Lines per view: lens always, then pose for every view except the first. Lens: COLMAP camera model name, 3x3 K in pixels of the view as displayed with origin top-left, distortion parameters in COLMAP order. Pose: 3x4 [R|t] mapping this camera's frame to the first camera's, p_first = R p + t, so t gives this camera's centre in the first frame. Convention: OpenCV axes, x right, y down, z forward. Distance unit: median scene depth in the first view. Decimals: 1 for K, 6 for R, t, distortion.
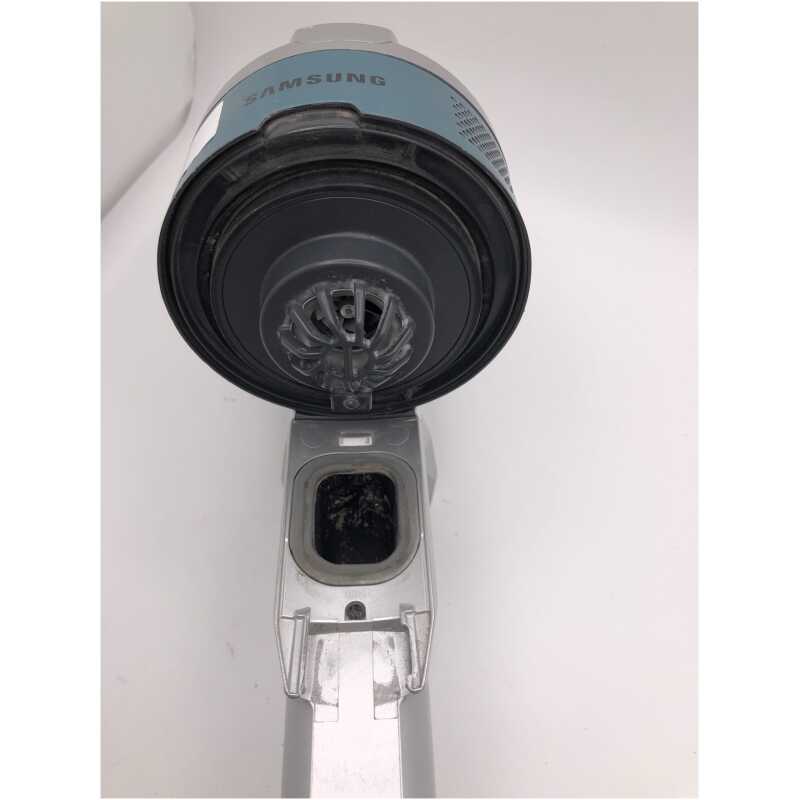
lens RADIAL K [[713.8, 0, 400.0], [0, 713.8, 400.0], [0, 0, 1]] dist [0.046979, -0.003330]
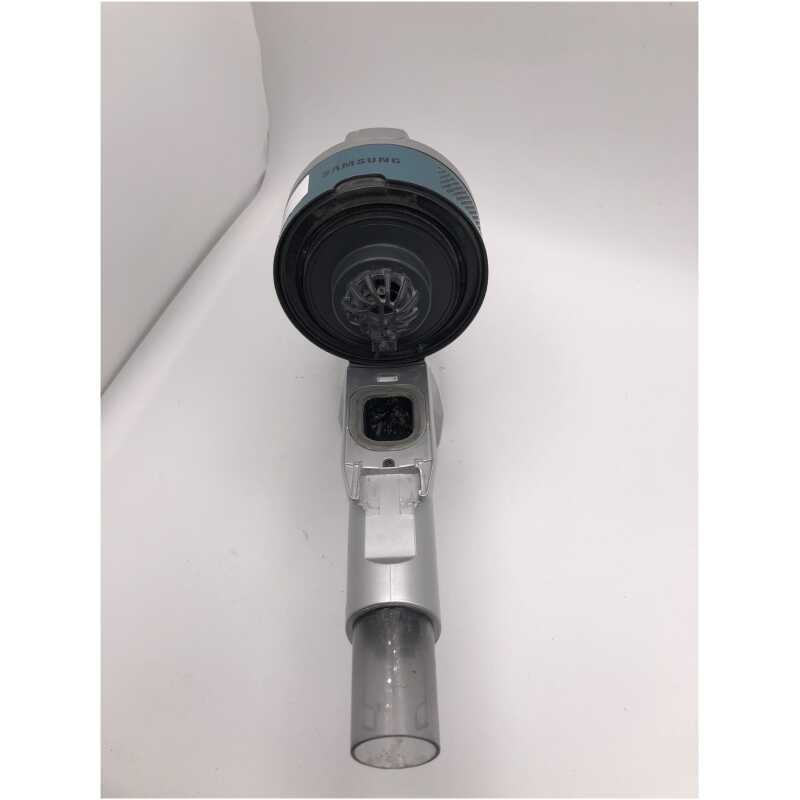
lens RADIAL K [[743.6, 0, 400.0], [0, 743.6, 400.0], [0, 0, 1]] dist [0.198932, -0.390244]
pose [[0.998604, -0.021709, -0.048158, 0.056496], [0.017232, 0.995656, -0.091499, 0.321953], [0.049935, 0.090542, 0.994640, -0.815993]]
